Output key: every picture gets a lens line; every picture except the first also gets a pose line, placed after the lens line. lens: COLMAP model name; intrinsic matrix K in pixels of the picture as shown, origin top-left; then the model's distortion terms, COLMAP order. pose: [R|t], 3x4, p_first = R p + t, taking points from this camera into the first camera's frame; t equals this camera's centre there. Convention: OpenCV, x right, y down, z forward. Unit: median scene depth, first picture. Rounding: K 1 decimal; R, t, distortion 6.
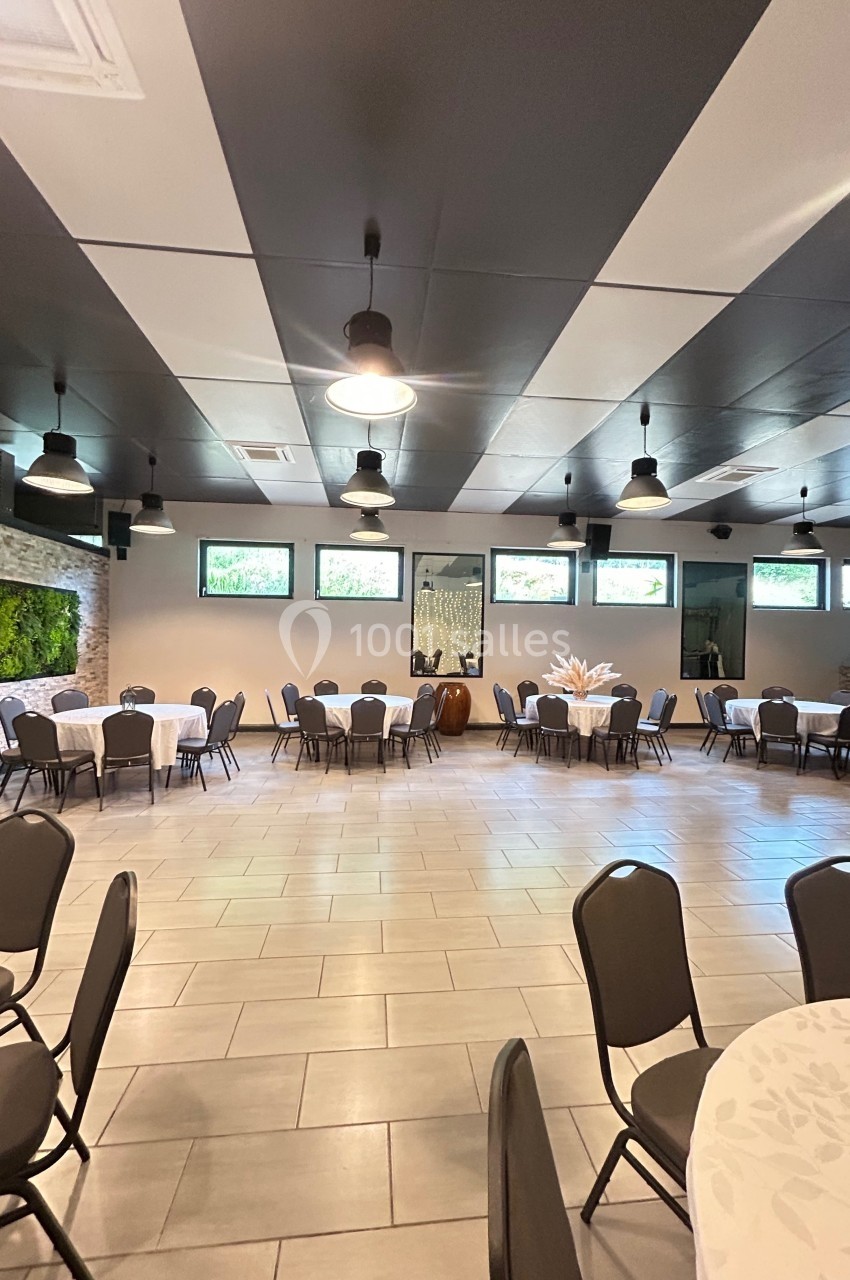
lens RADIAL K [[520.3, 0, 419.6], [0, 520.3, 640.2], [0, 0, 1]] dist [-0.011069, 0.000115]
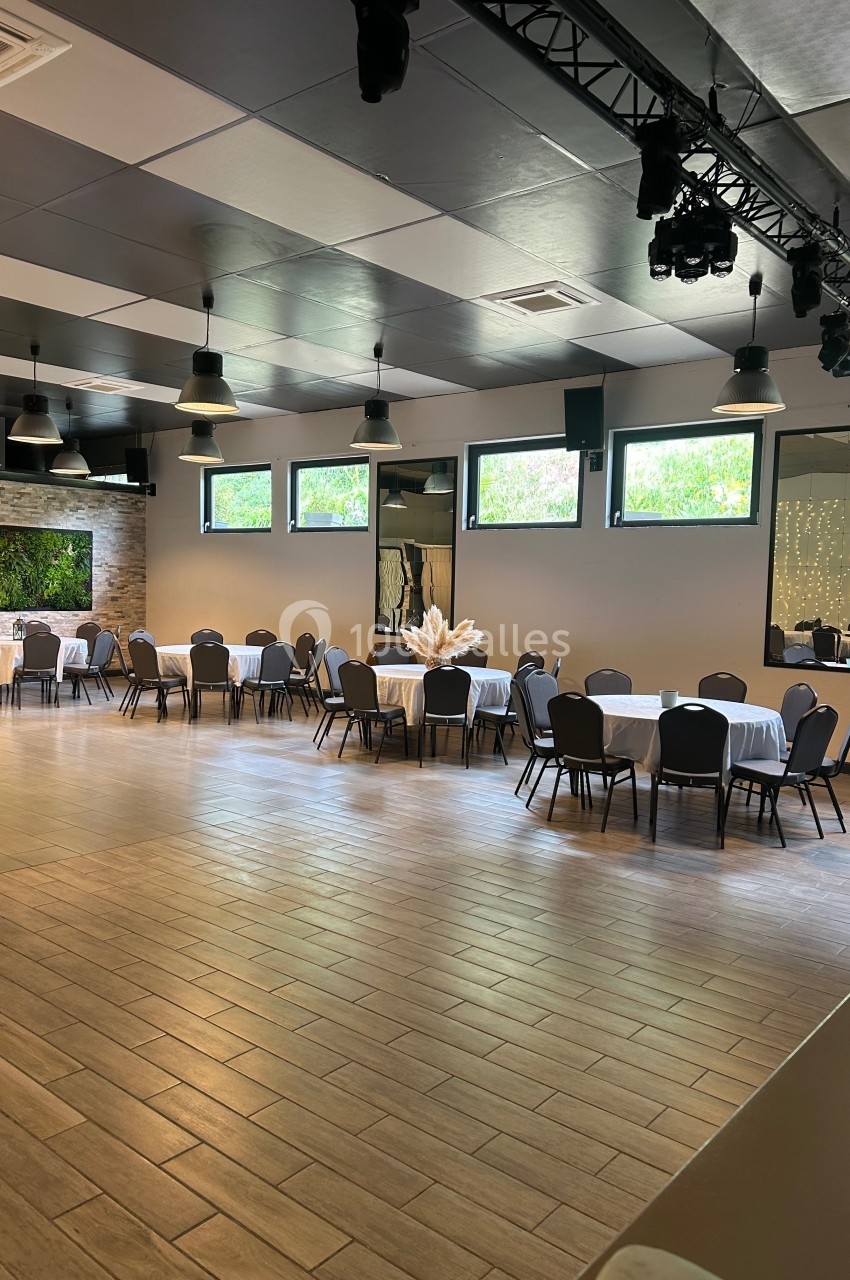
lens RADIAL K [[966.1, 0, 418.2], [0, 966.1, 649.5], [0, 0, 1]] dist [0.019002, -0.051350]
pose [[0.697789, 0.056707, -0.714056, 1.098547], [-0.023430, 0.998135, 0.056371, 0.016179], [0.715920, -0.022605, 0.697816, 0.097732]]
